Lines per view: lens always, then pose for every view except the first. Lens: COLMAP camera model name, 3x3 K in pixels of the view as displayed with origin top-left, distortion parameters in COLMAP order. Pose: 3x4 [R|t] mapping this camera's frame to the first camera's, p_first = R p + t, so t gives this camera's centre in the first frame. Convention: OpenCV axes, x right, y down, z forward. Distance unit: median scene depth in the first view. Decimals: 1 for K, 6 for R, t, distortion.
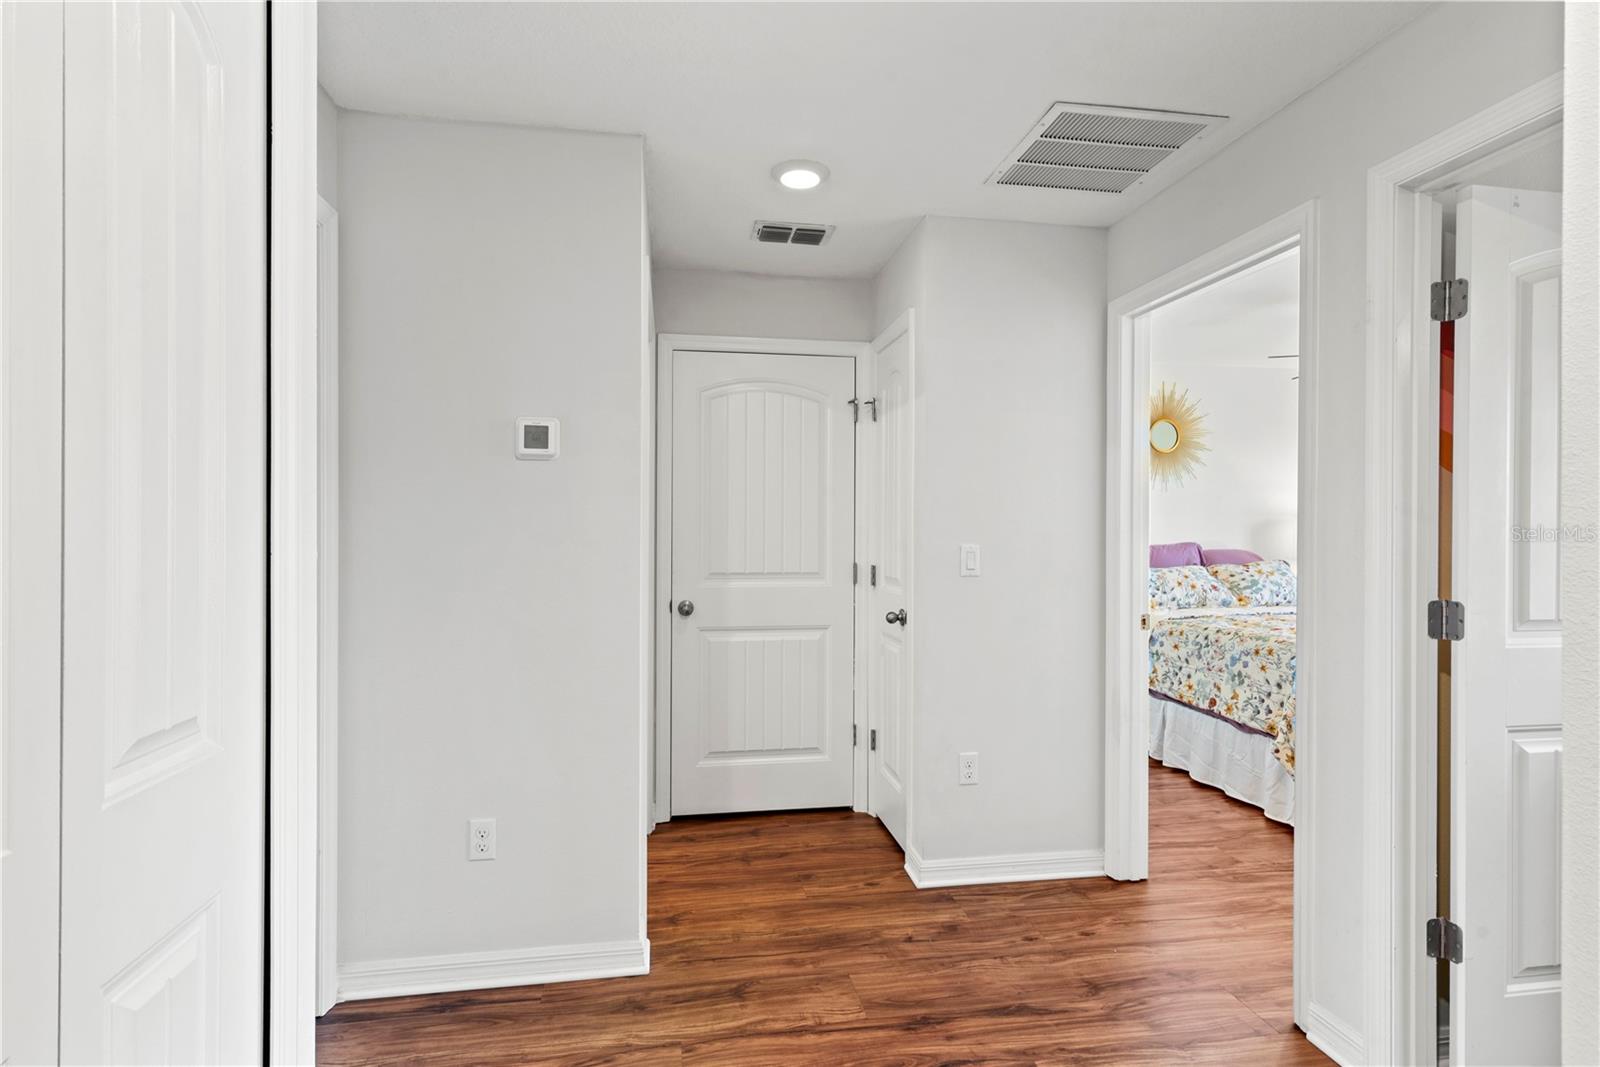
lens RADIAL K [[830.7, 0, 800.0], [0, 830.7, 533.5], [0, 0, 1]] dist [0.011267, -0.000798]
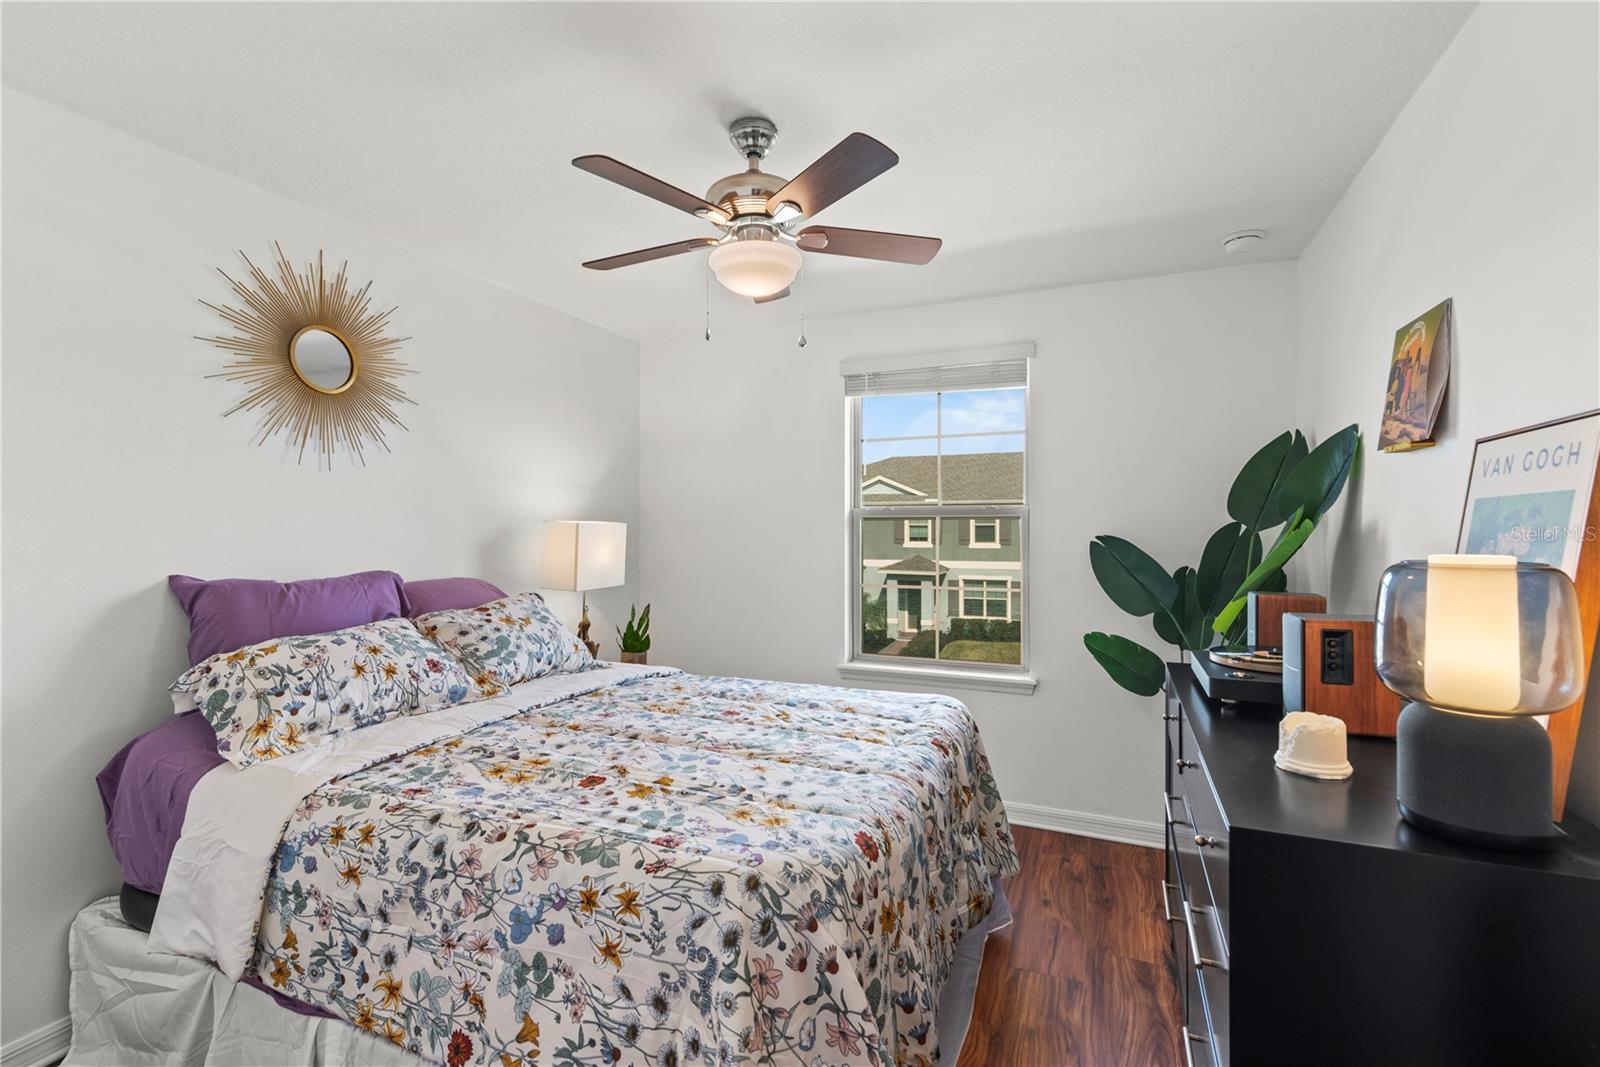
lens RADIAL K [[742.8, 0, 806.3], [0, 742.8, 537.2], [0, 0, 1]] dist [0.007562, 0.000324]
pose [[0.562852, -0.006756, 0.826530, 0.291884], [0.002315, 0.999976, 0.006598, -0.015959], [-0.826554, -0.001800, 0.562854, 0.645846]]
